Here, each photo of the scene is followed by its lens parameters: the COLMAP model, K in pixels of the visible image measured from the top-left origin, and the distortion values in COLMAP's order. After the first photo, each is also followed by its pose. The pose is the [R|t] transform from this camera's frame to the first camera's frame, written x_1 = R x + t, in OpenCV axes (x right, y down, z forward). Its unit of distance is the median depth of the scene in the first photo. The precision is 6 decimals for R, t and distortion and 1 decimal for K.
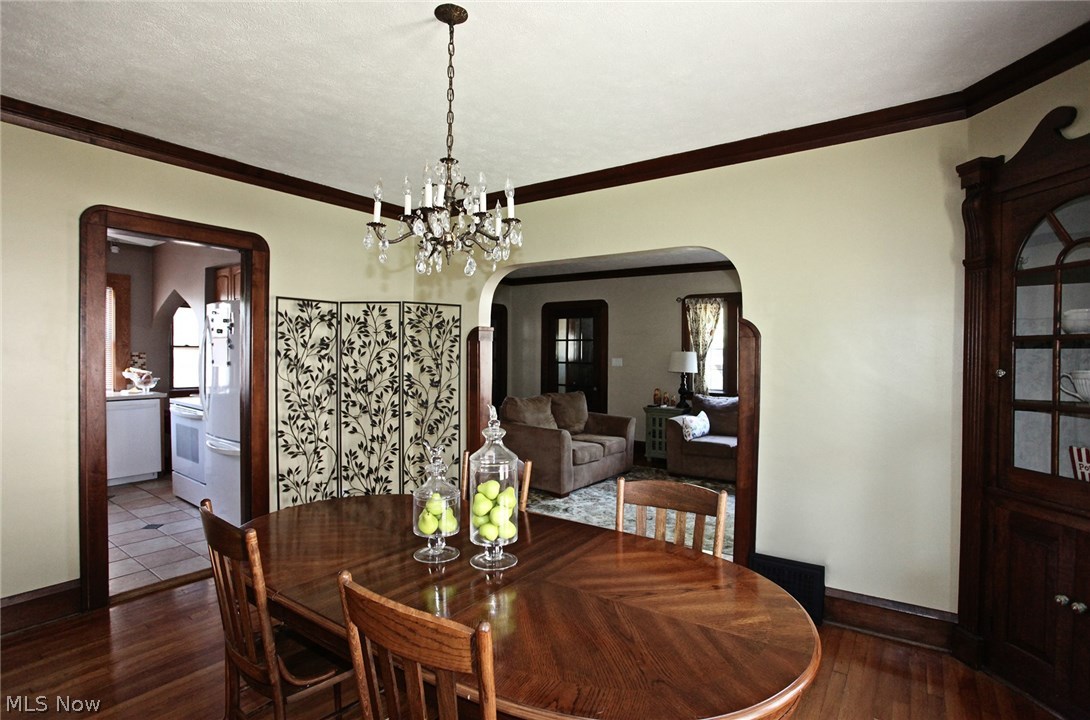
lens RADIAL K [[534.5, 0, 544.6], [0, 534.5, 359.9], [0, 0, 1]] dist [-0.059975, 0.004702]
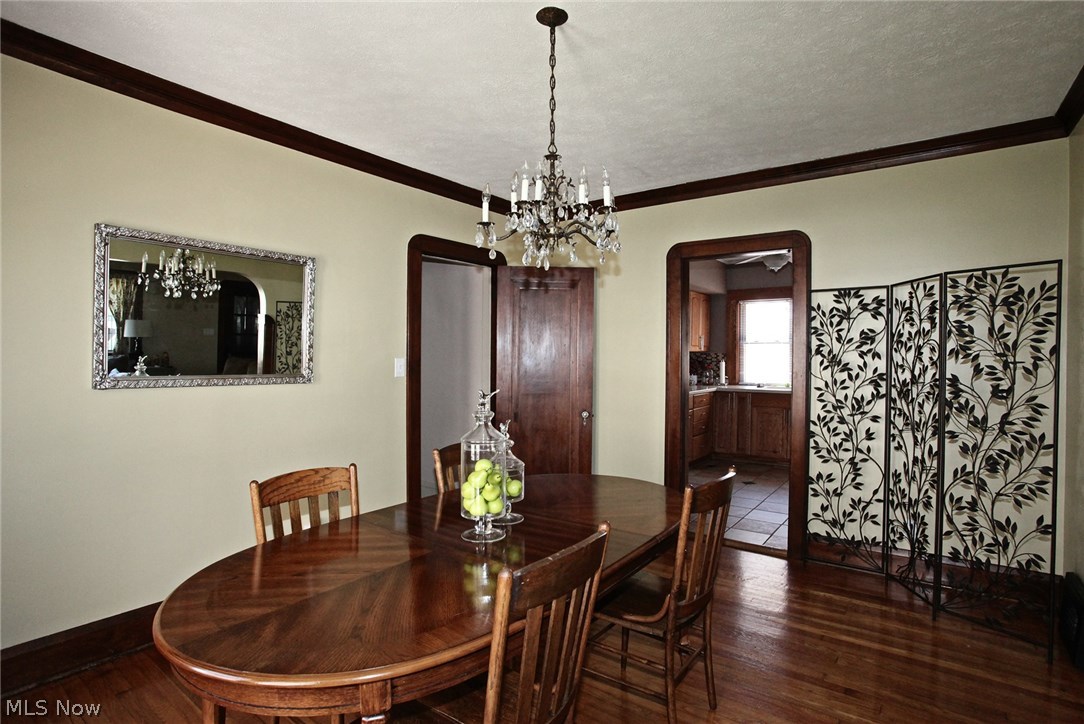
lens RADIAL K [[531.5, 0, 541.8], [0, 531.5, 360.2], [0, 0, 1]] dist [-0.059975, 0.004702]
pose [[-0.016256, -0.000109, -0.999868, 0.414584], [-0.009220, 0.999957, 0.000041, 0.010507], [0.999825, 0.009219, -0.016256, 0.483023]]
